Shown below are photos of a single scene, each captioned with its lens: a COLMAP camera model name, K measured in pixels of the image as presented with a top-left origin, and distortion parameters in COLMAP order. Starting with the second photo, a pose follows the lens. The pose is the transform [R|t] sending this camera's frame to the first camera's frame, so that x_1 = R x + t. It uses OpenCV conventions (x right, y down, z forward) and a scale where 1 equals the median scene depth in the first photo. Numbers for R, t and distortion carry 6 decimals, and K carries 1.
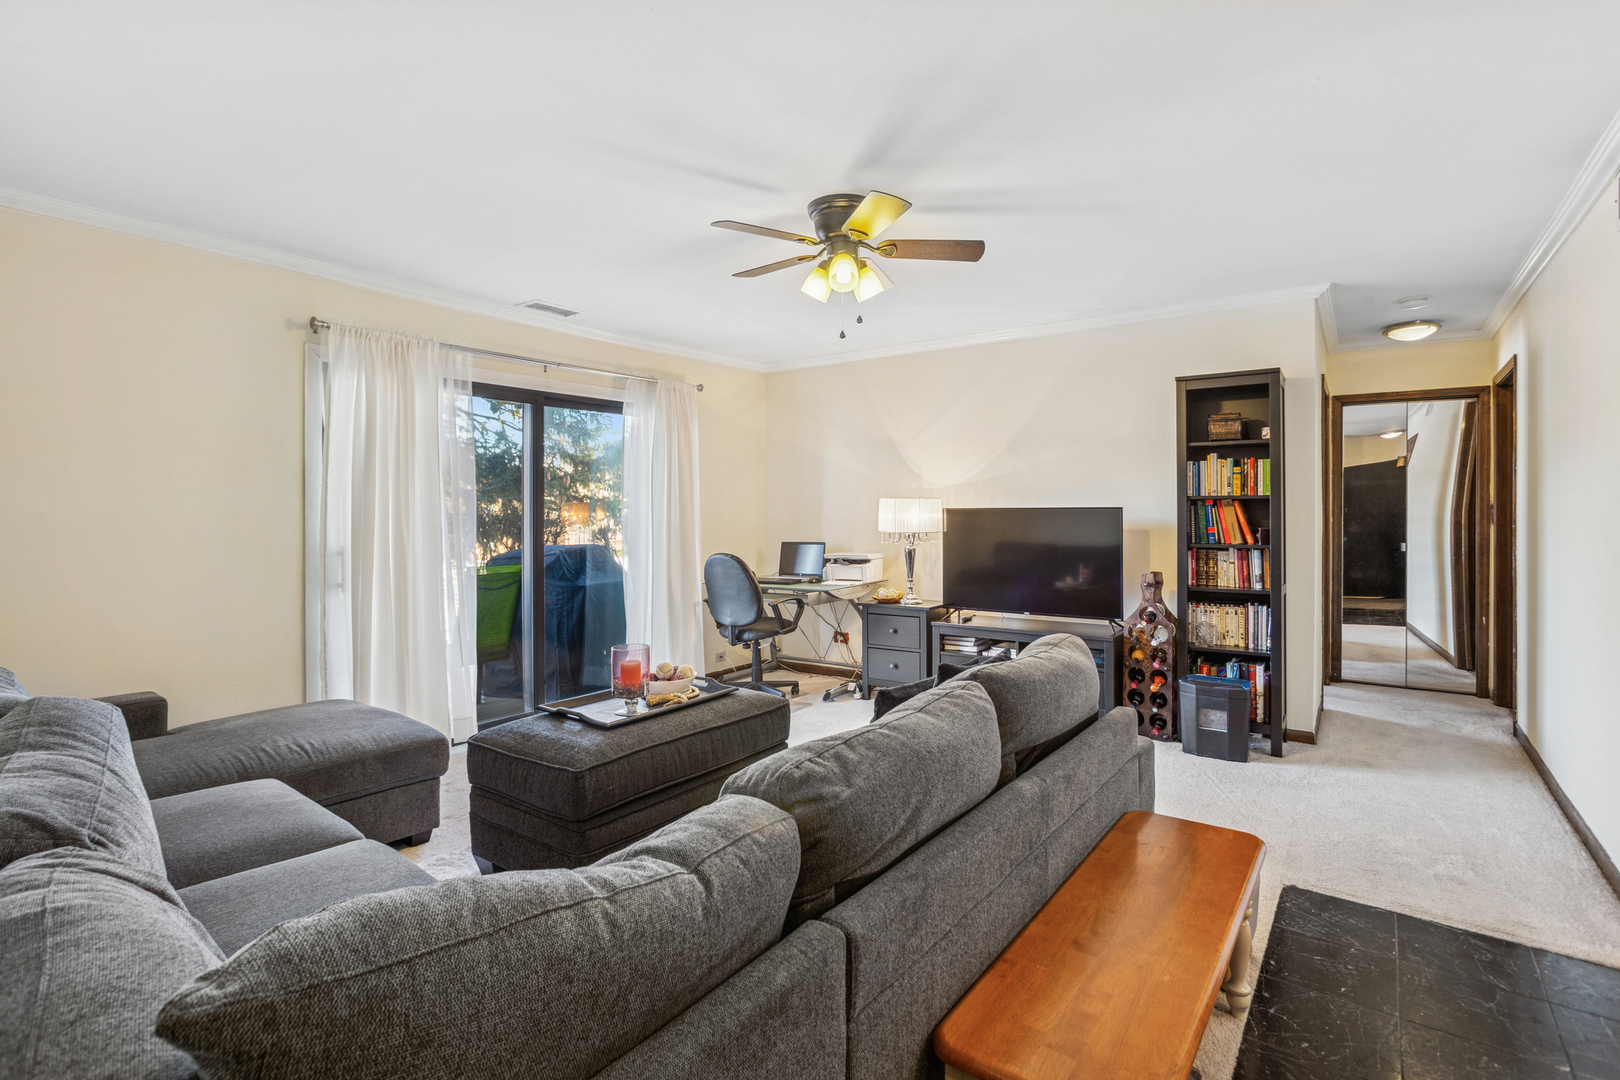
lens RADIAL K [[787.3, 0, 809.7], [0, 787.3, 507.2], [0, 0, 1]] dist [-0.042405, 0.022167]
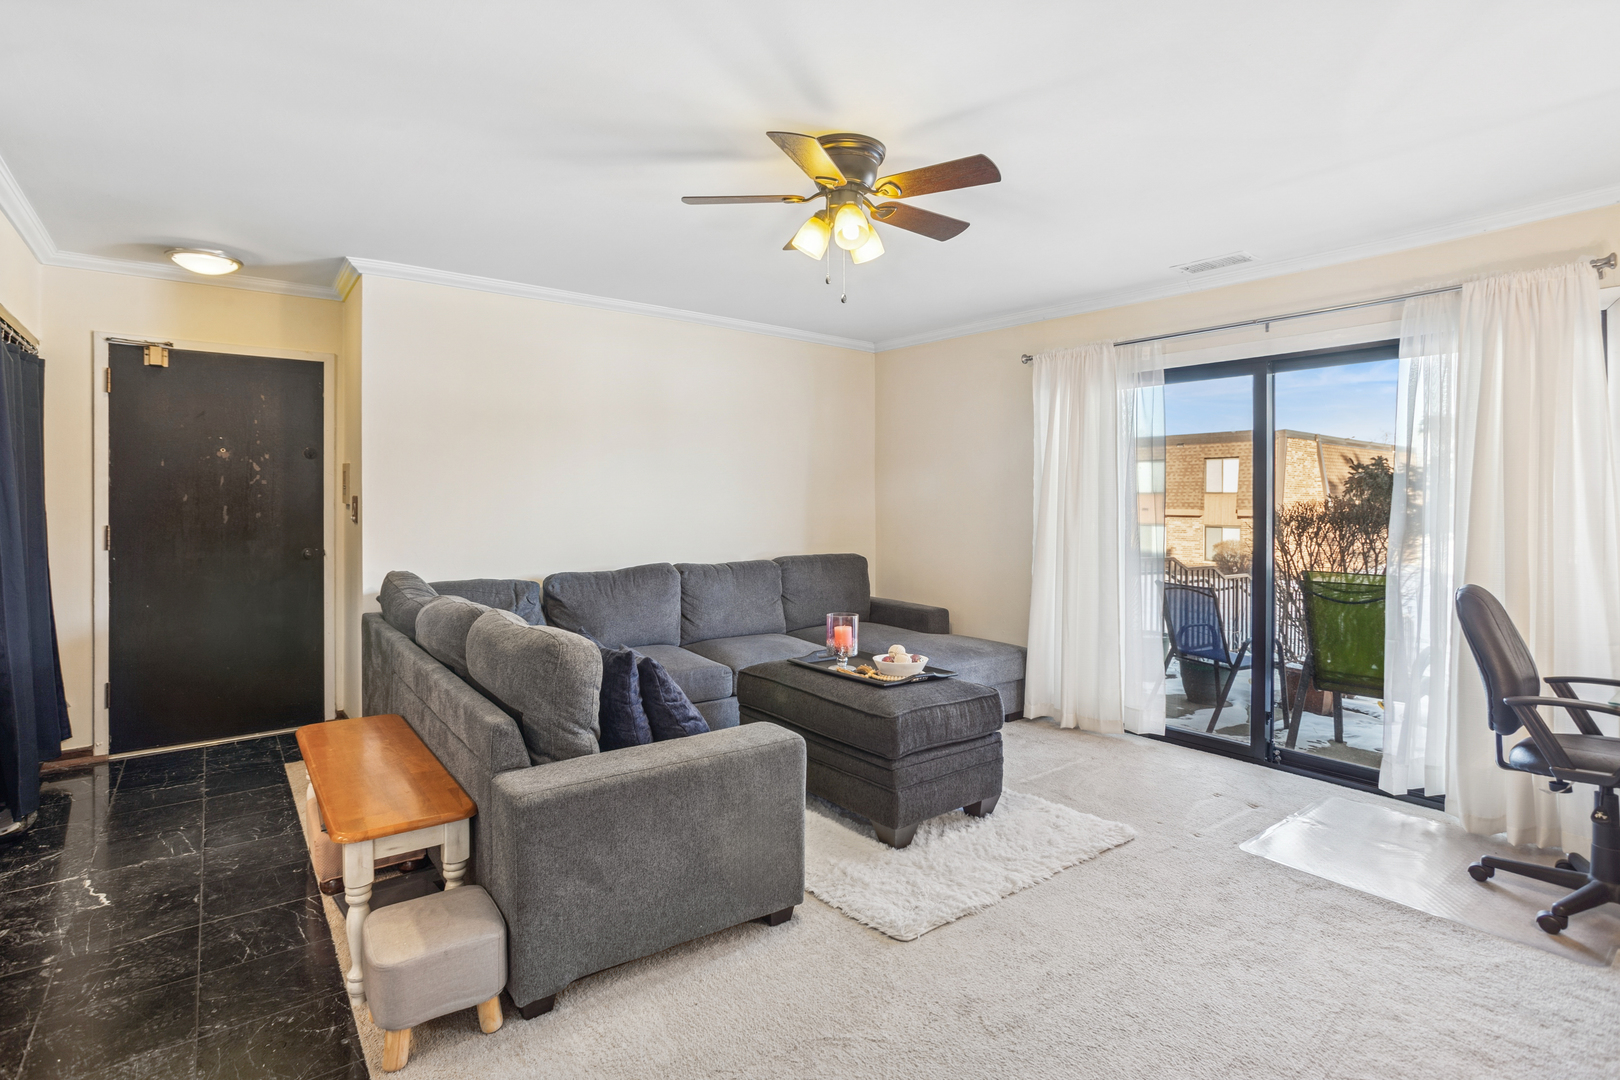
lens RADIAL K [[787.3, 0, 809.7], [0, 787.3, 507.2], [0, 0, 1]] dist [-0.042405, 0.022167]
pose [[-0.282874, 0.011769, -0.959085, 0.599225], [-0.000163, 0.999924, 0.012318, -0.001603], [0.959157, 0.003640, -0.282851, 0.820315]]
